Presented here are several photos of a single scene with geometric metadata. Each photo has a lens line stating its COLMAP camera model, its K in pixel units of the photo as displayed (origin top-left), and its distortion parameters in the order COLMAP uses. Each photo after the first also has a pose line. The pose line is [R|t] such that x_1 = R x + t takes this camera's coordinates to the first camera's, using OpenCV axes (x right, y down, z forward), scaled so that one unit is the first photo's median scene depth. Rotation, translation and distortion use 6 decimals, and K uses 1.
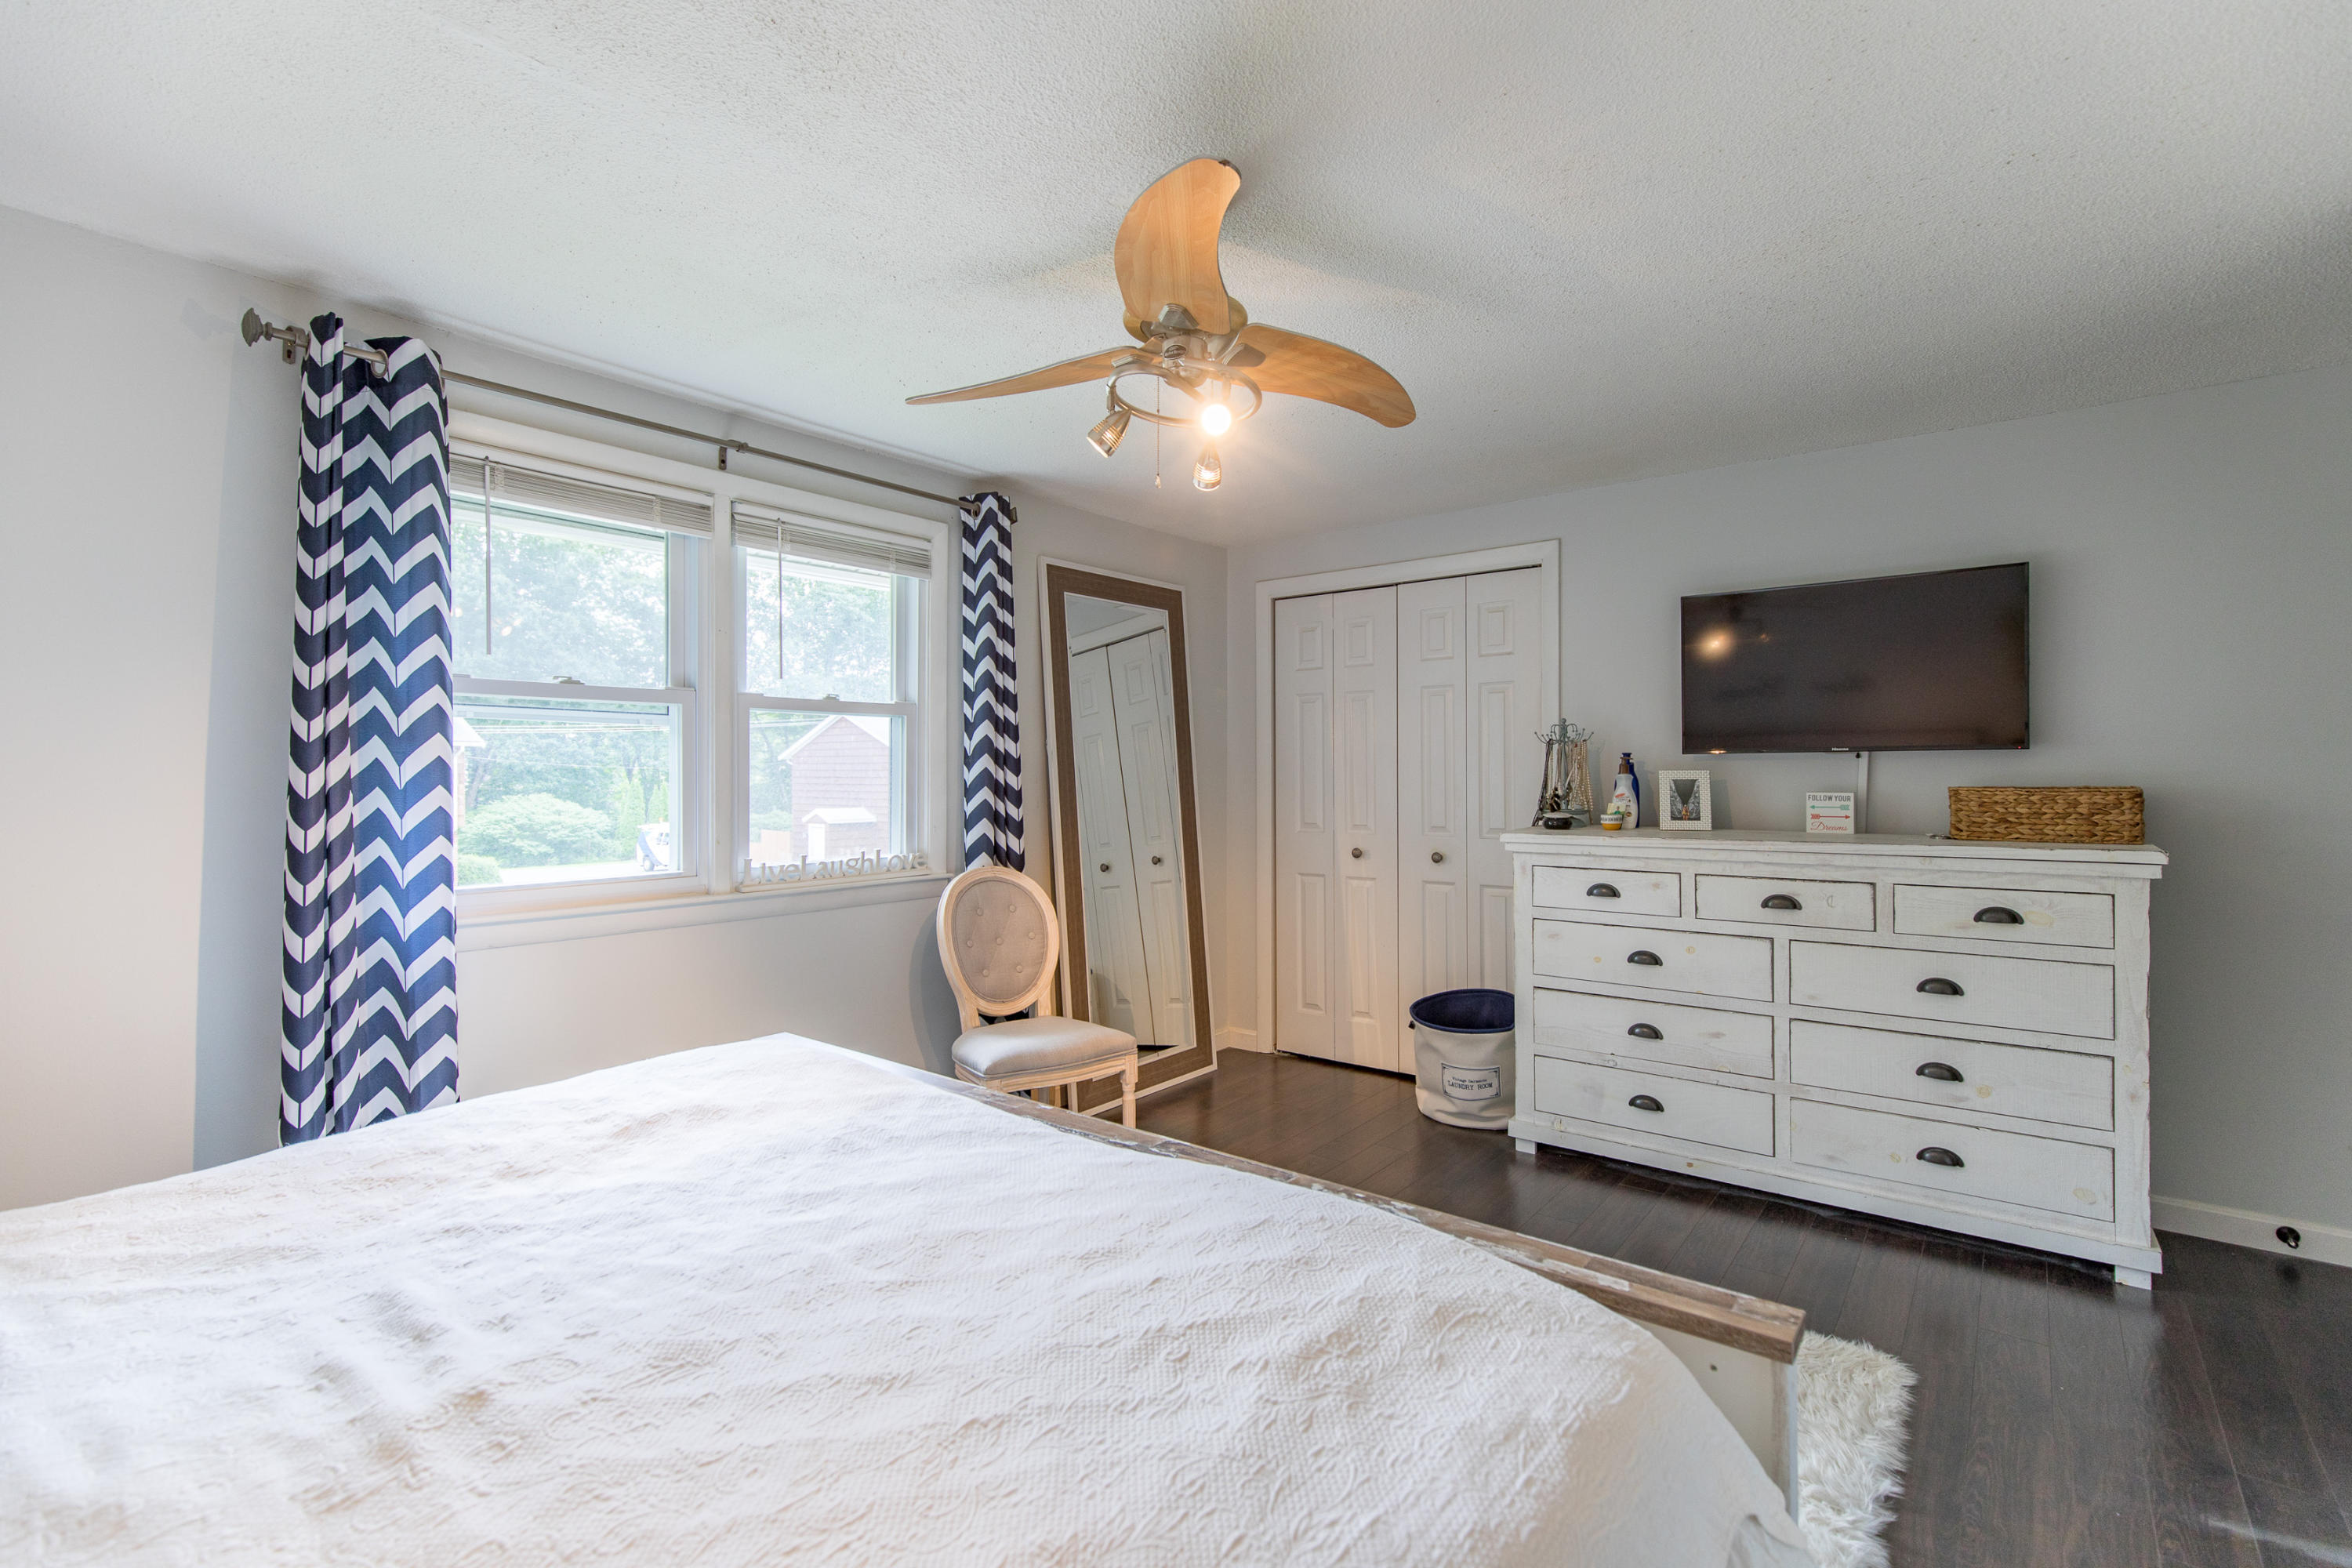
lens RADIAL K [[1060.0, 0, 1176.0], [0, 1060.0, 784.0], [0, 0, 1]] dist [0.000083, 0.000400]
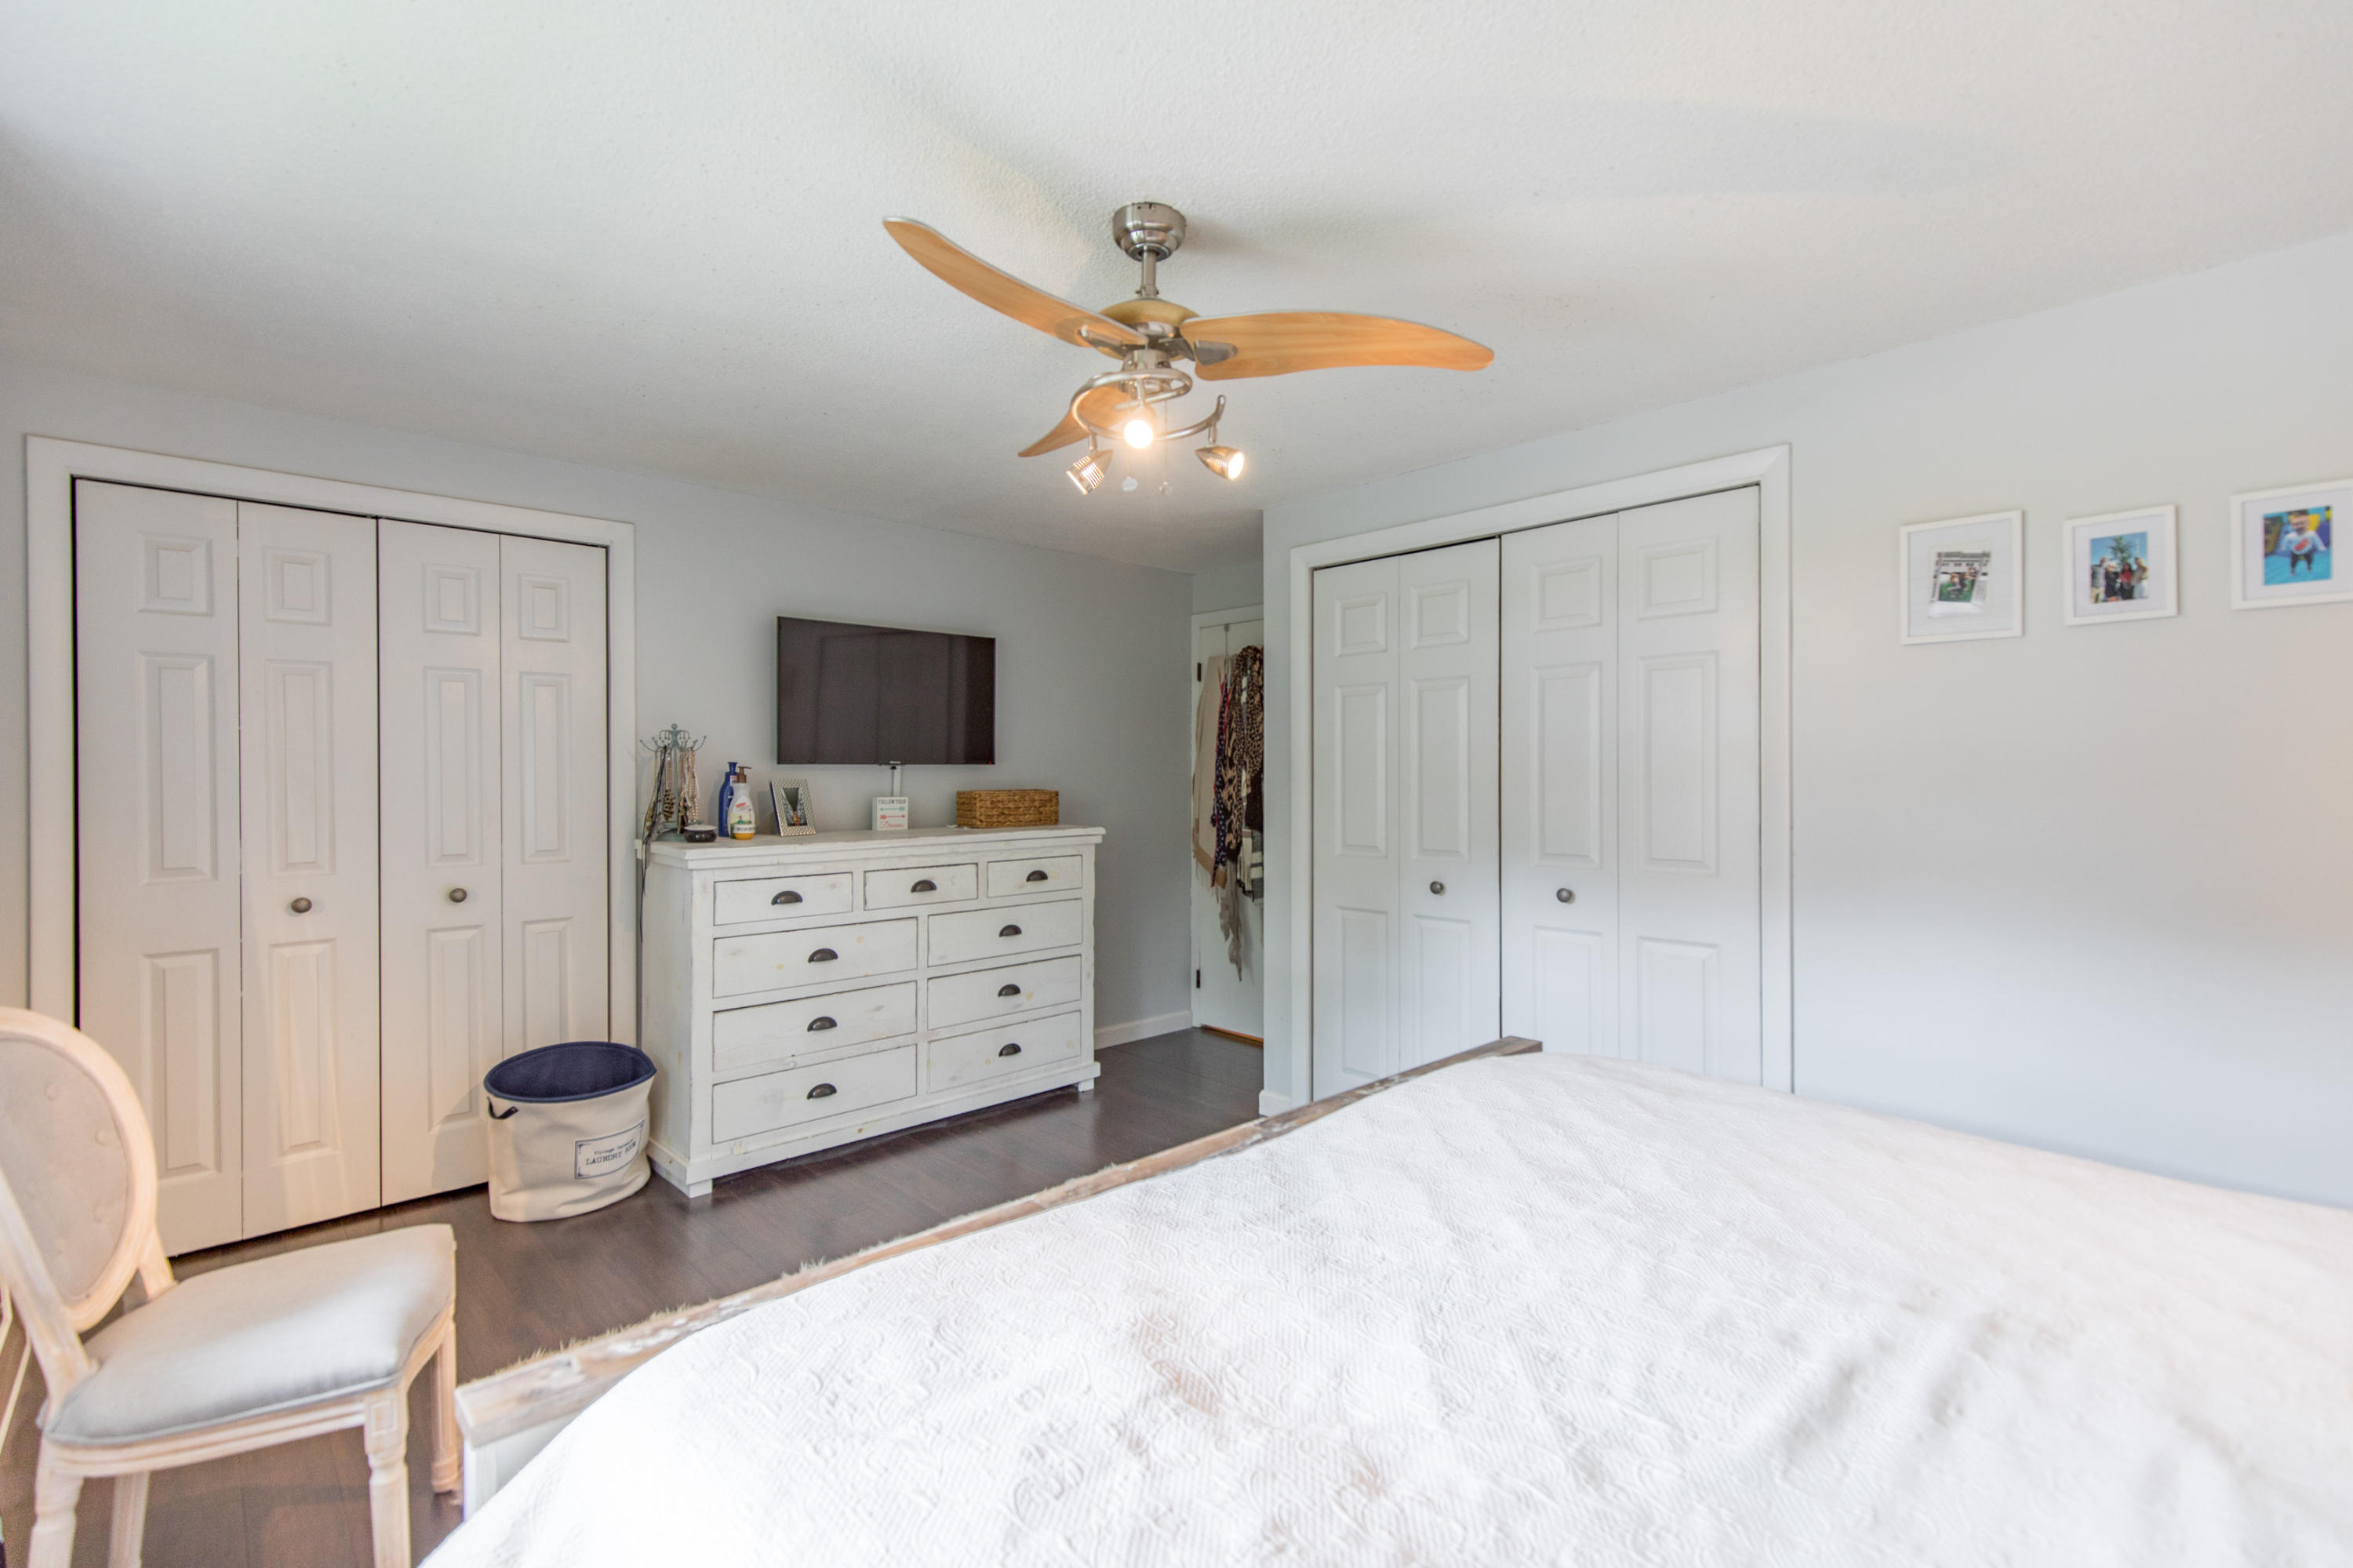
lens RADIAL K [[1097.2, 0, 1176.5], [0, 1097.2, 784.0], [0, 0, 1]] dist [0.017591, -0.000646]
pose [[0.123996, -0.009156, 0.992240, -0.650638], [0.011915, 0.999899, 0.007738, -0.013839], [-0.992211, 0.010863, 0.124093, 0.536010]]
